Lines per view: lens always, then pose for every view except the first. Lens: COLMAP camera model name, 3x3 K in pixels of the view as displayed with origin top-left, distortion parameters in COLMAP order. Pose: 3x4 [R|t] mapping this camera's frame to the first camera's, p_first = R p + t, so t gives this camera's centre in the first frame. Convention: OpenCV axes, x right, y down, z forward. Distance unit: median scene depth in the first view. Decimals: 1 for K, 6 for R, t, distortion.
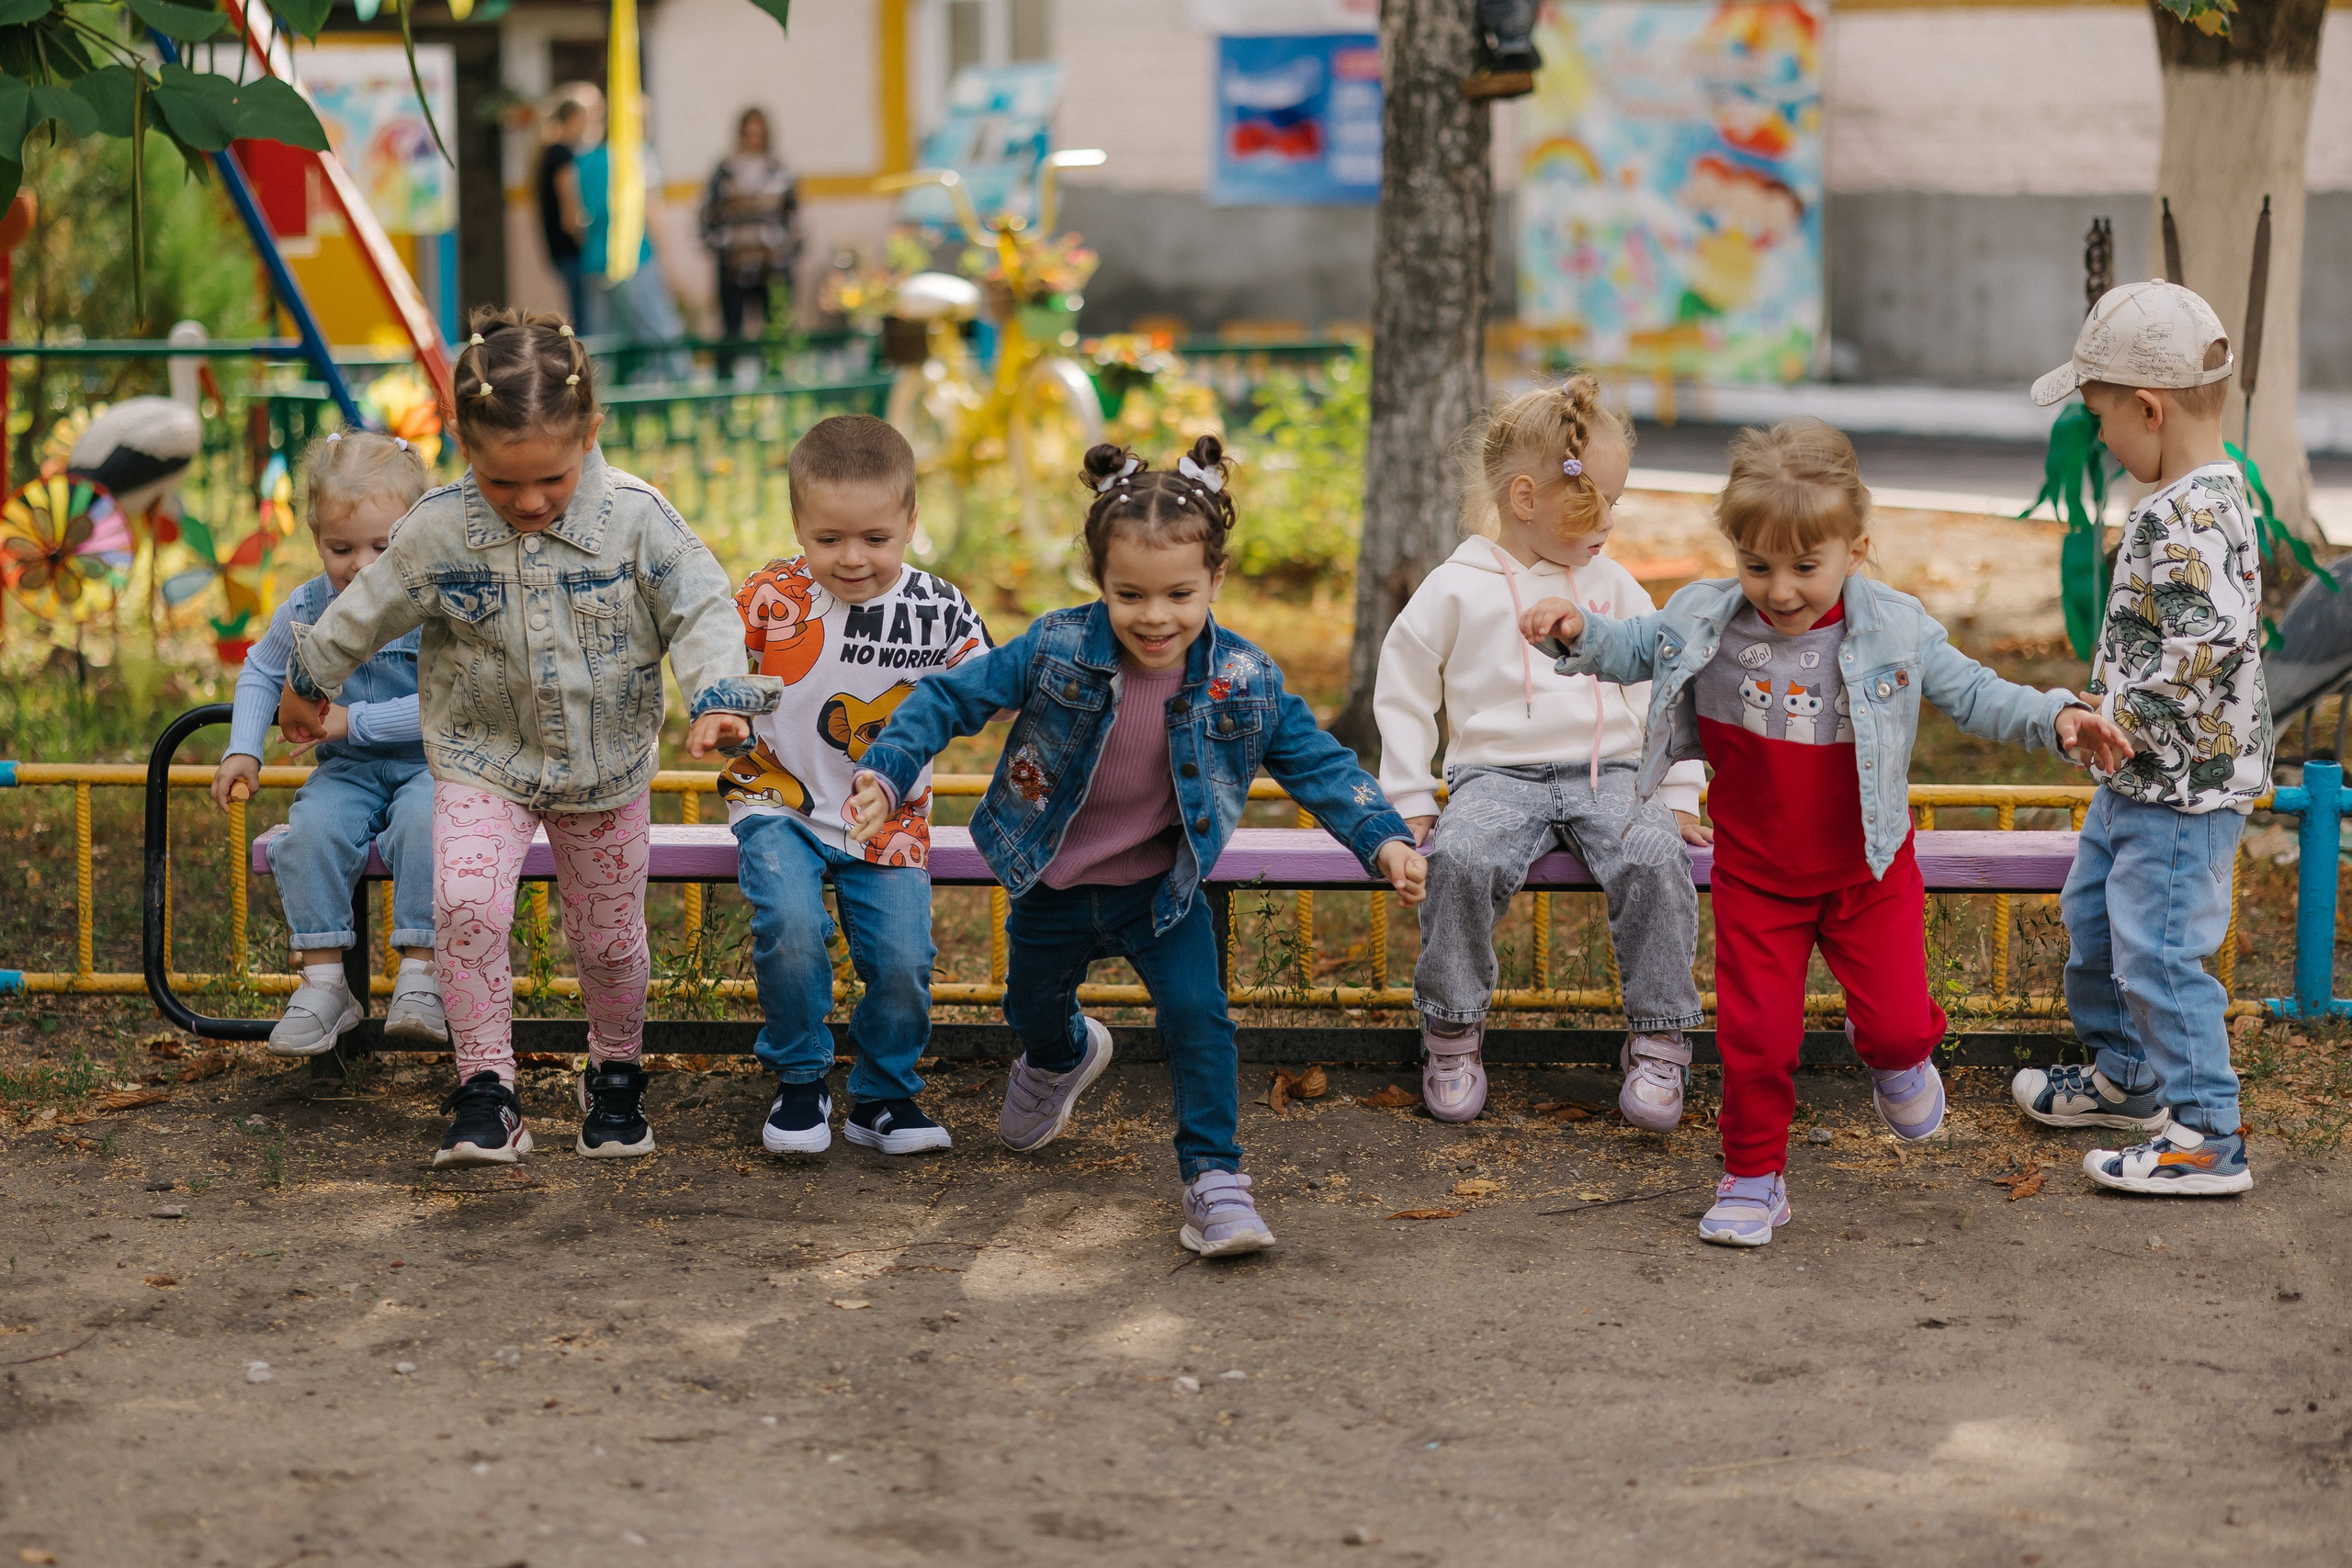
lens RADIAL K [[6570.7, 0, 1173.3], [0, 6570.7, 750.8], [0, 0, 1]] dist [0.593781, 0.773534]
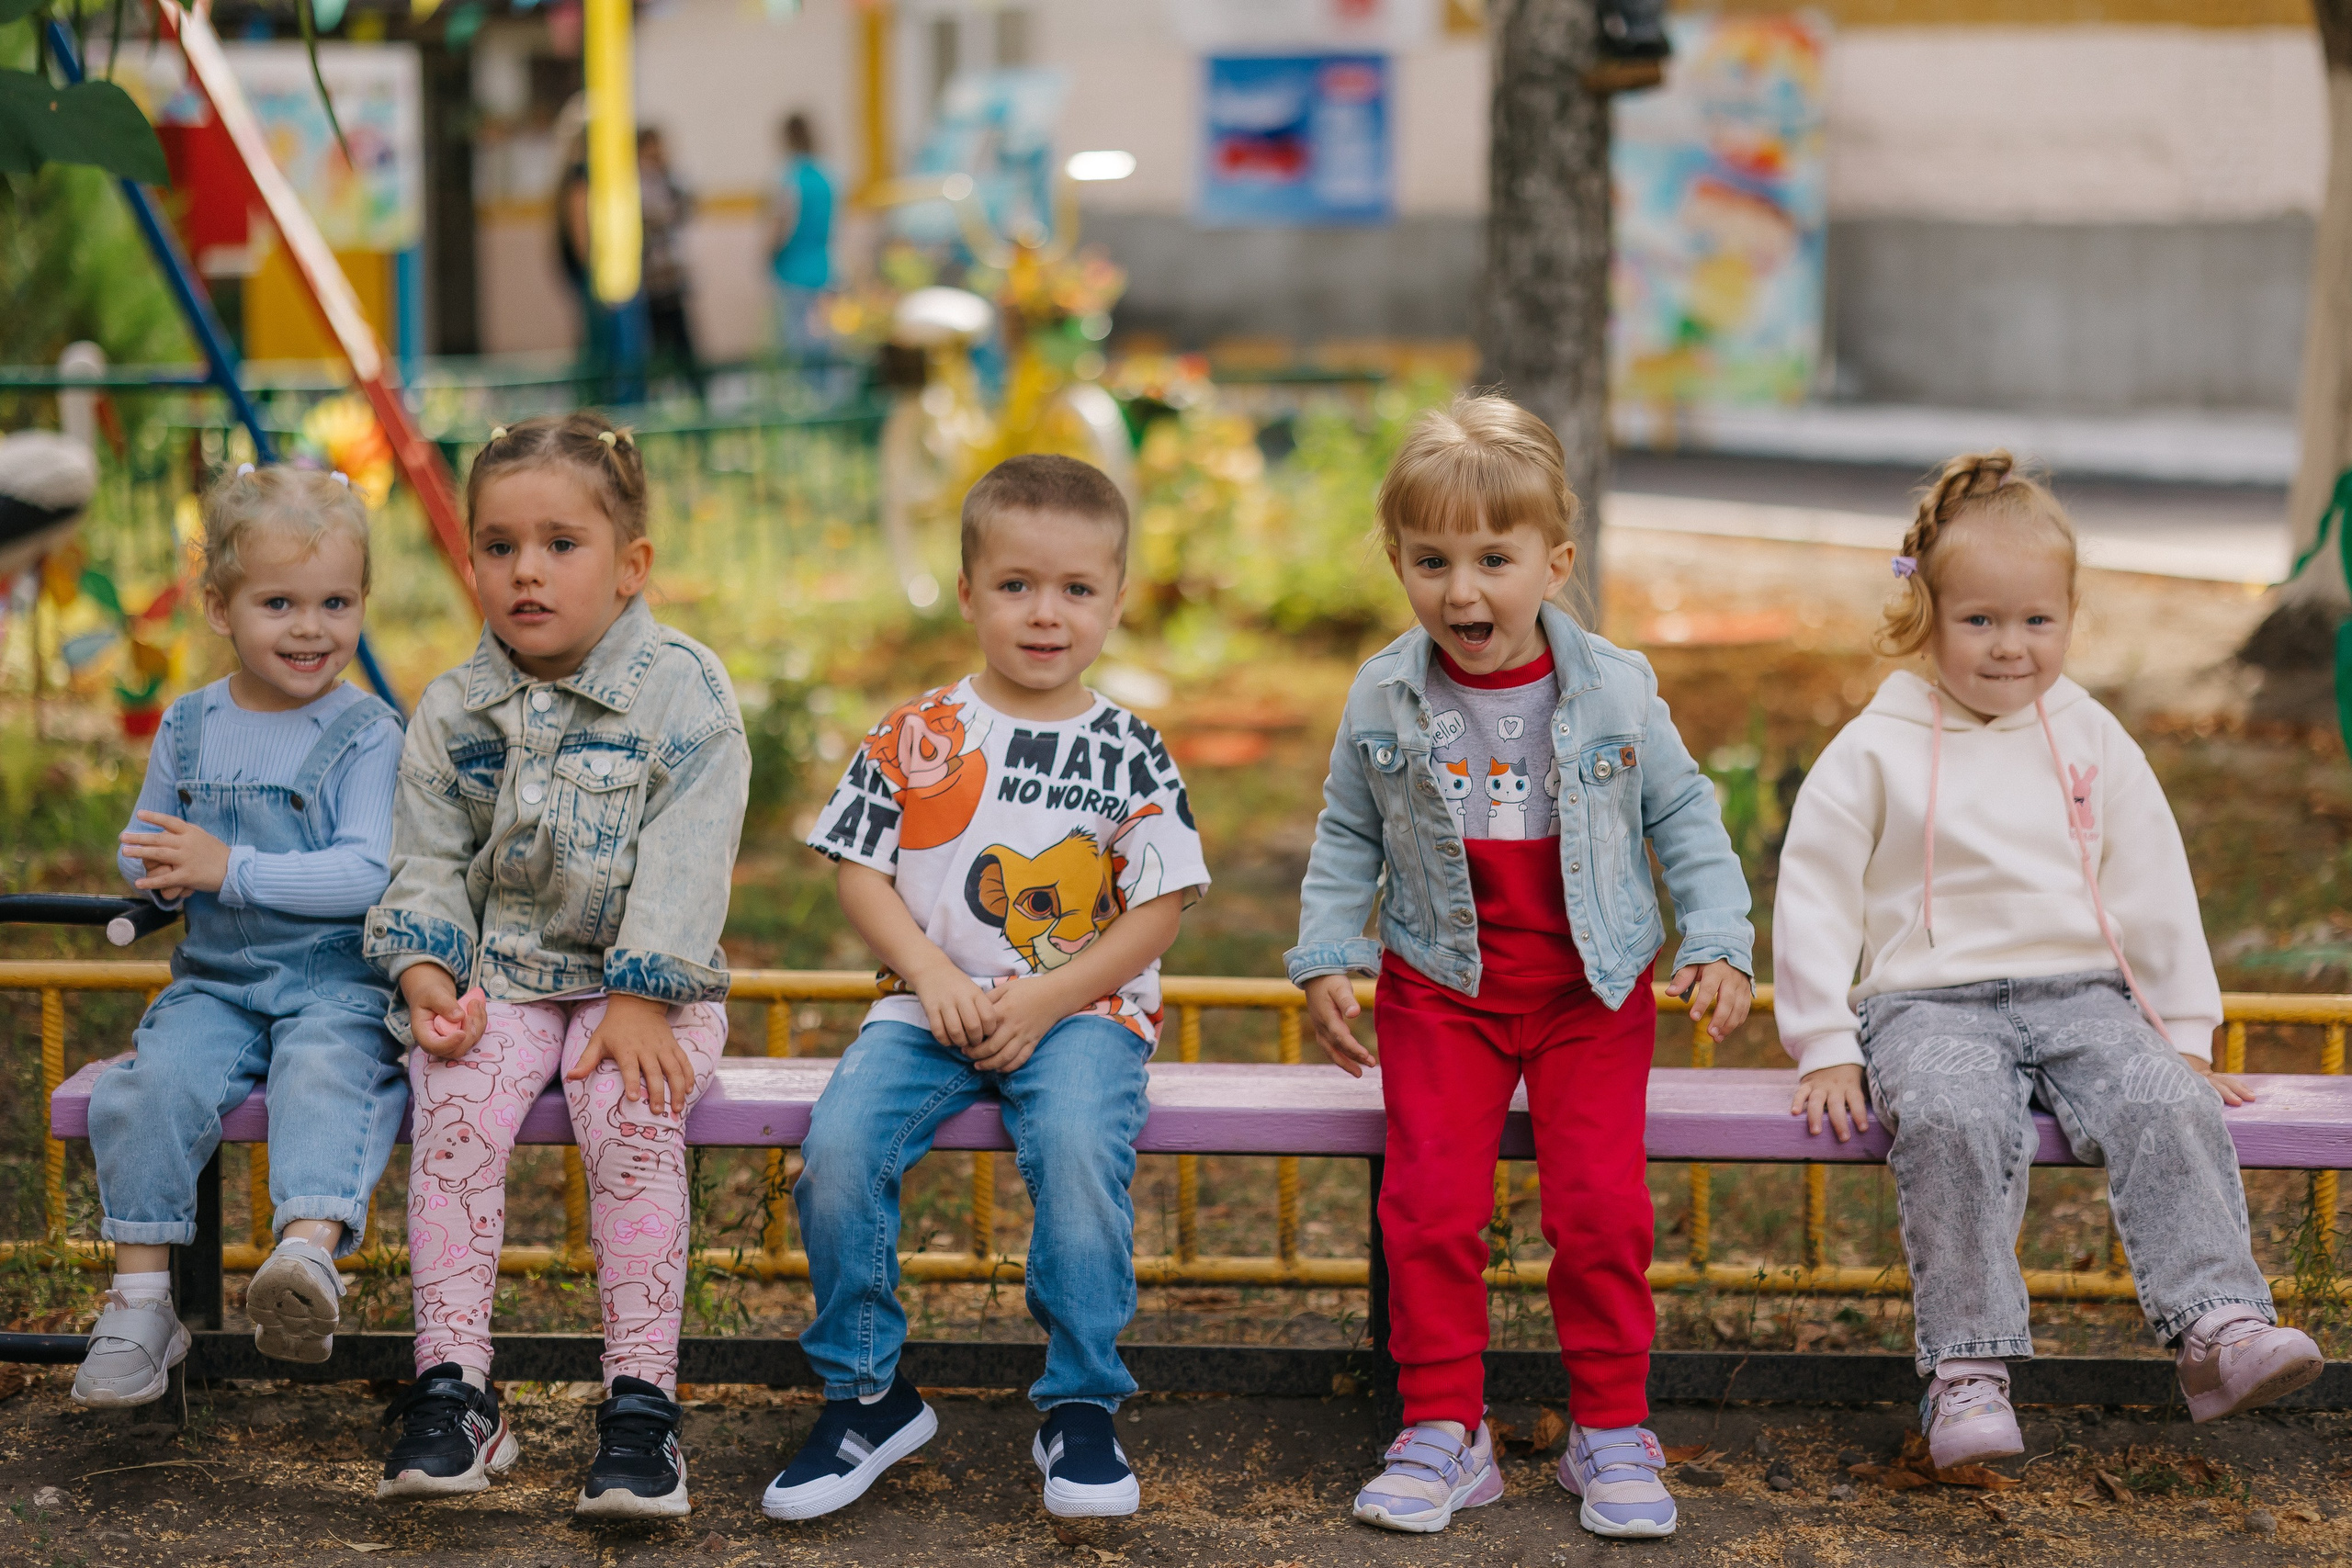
lens RADIAL K [[6088.0, 0, 1249.2], [0, 6088.0, 710.2], [0, 0, 1]] dist [0.479888, 0.044306]
pose [[0.999747, 0.002653, 0.022343, -0.016583], [-0.002573, 0.999990, -0.003633, -0.016657], [-0.022352, 0.003574, 0.999744, 0.217587]]
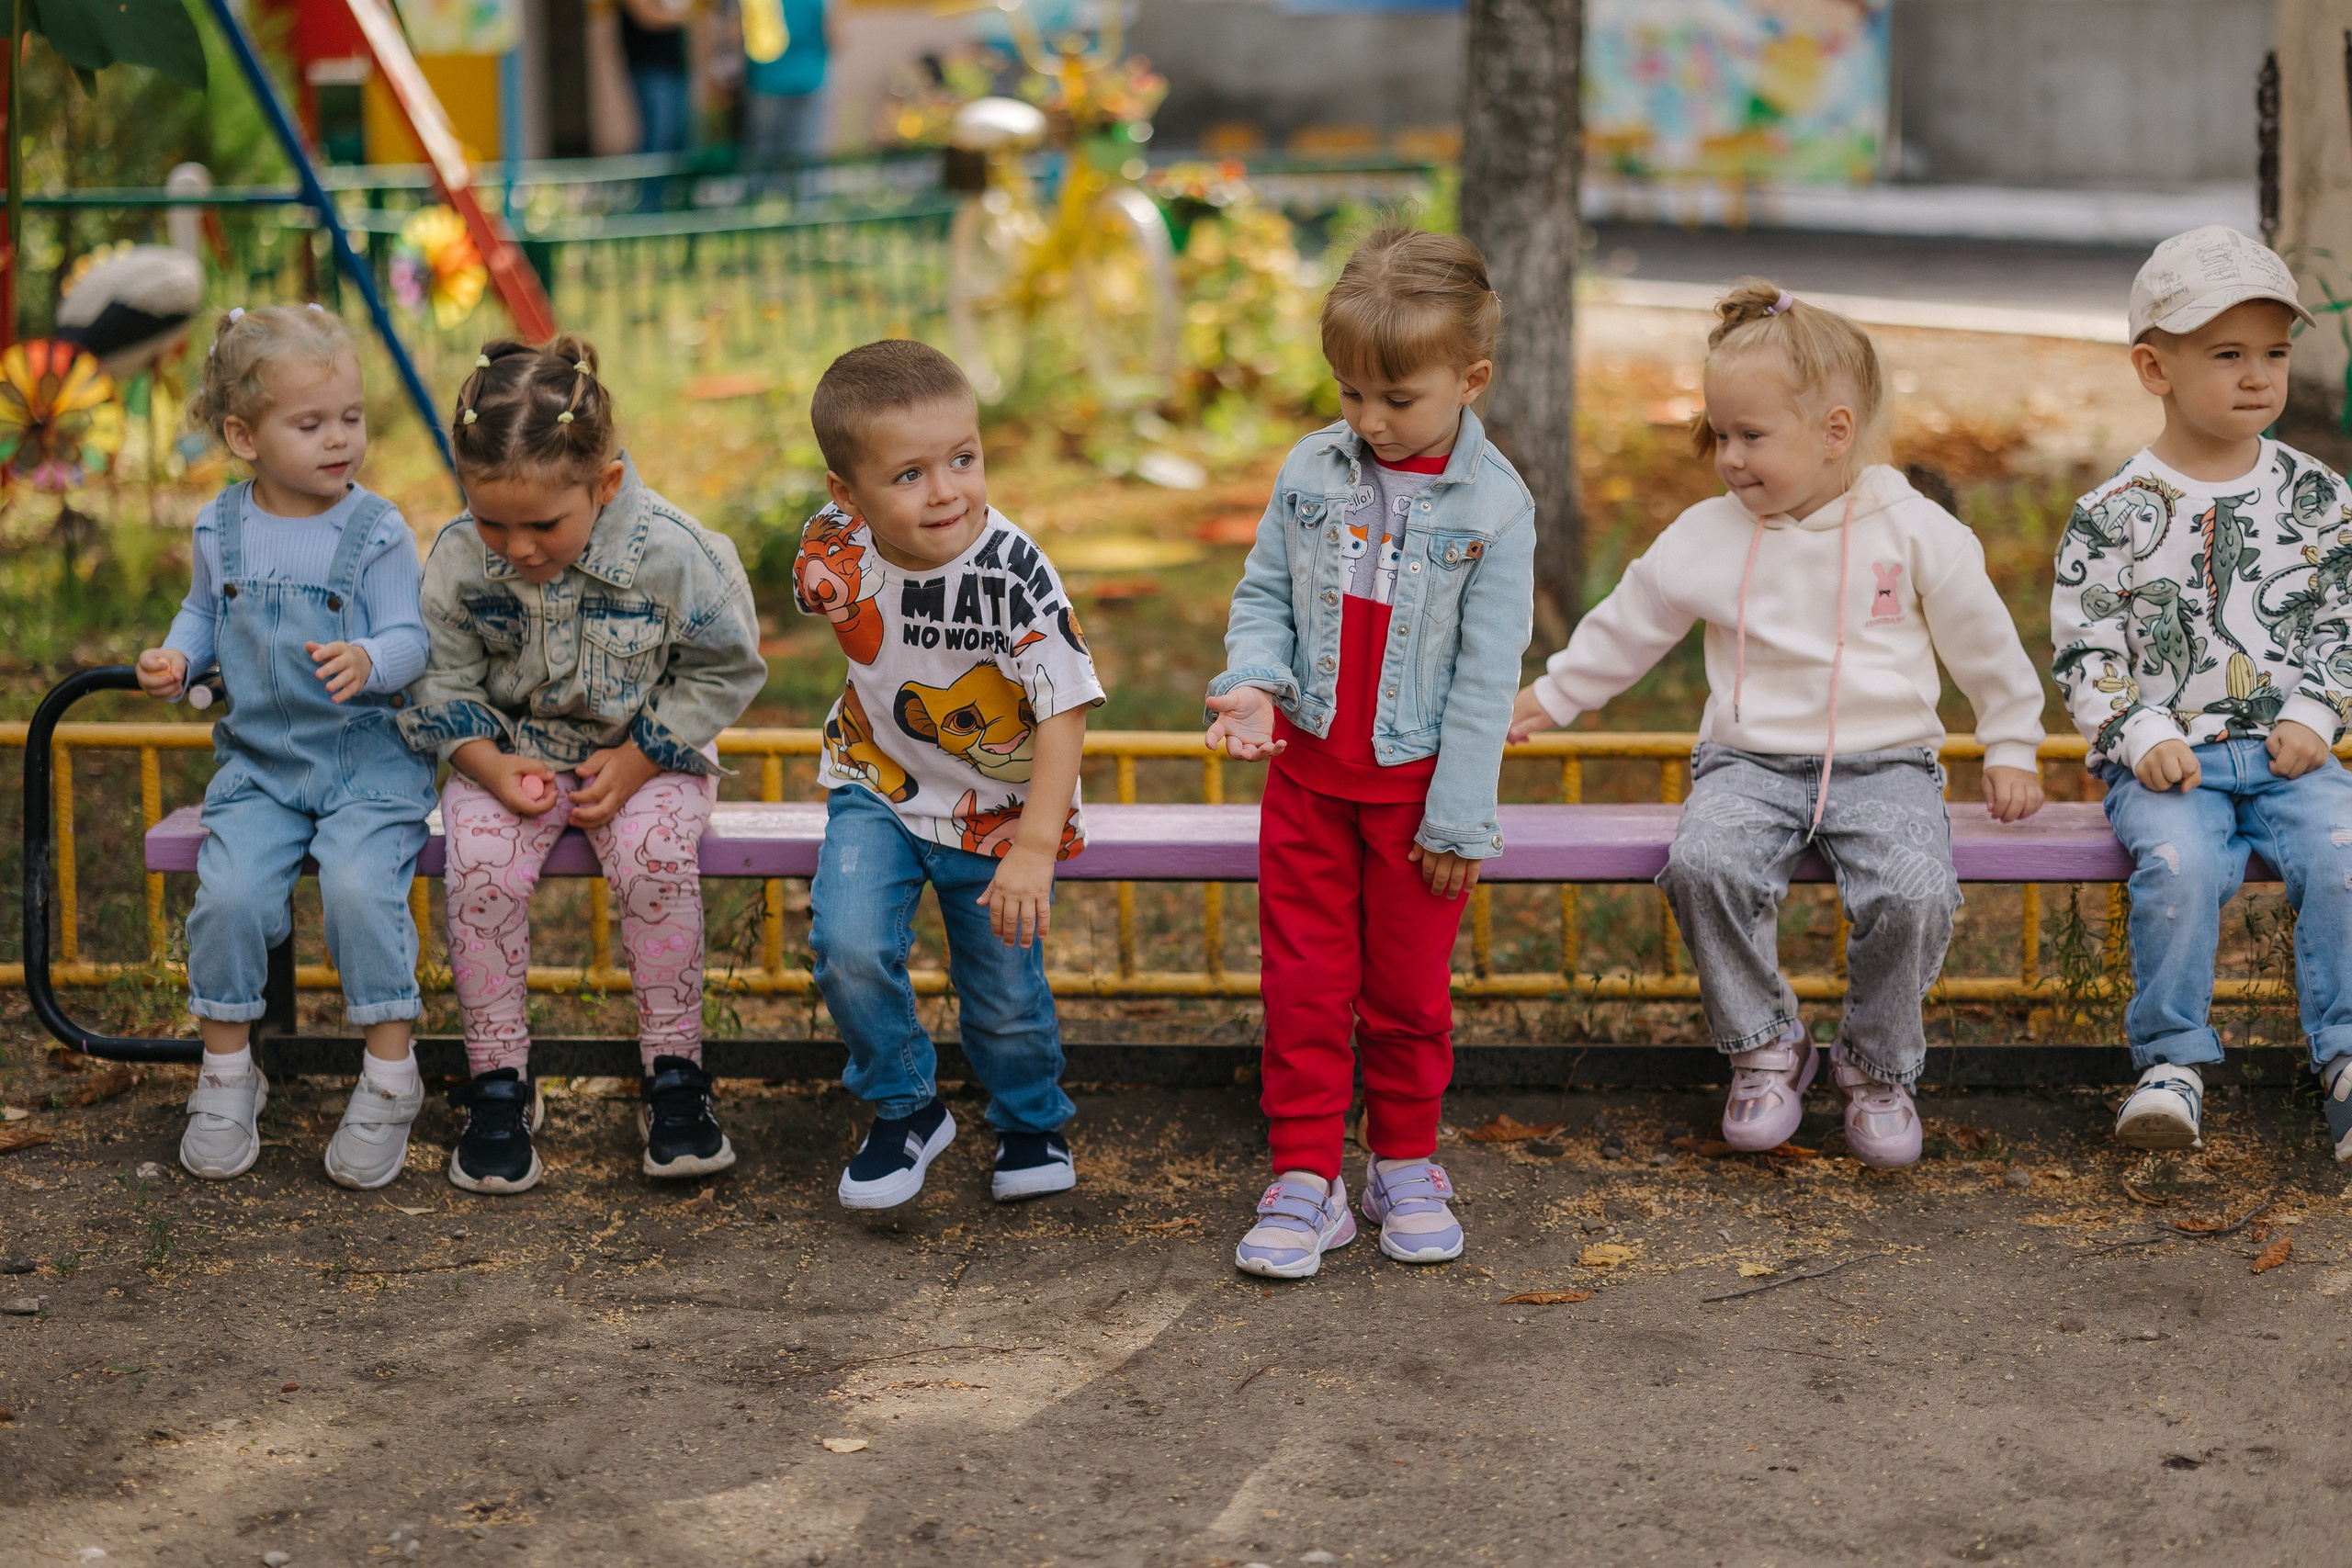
lens RADIAL K [[6088.0, 0, 1249.2], [0, 6088.0, 710.2], [0, 0, 1]] dist [0.479888, 0.044306]
pose [[0.999977, -0.006779, -0.000775, 0.001180], [0.006801, 0.999415, 0.033505, -0.017889], [0.000547, -0.033509, 0.999438, 0.143776]]
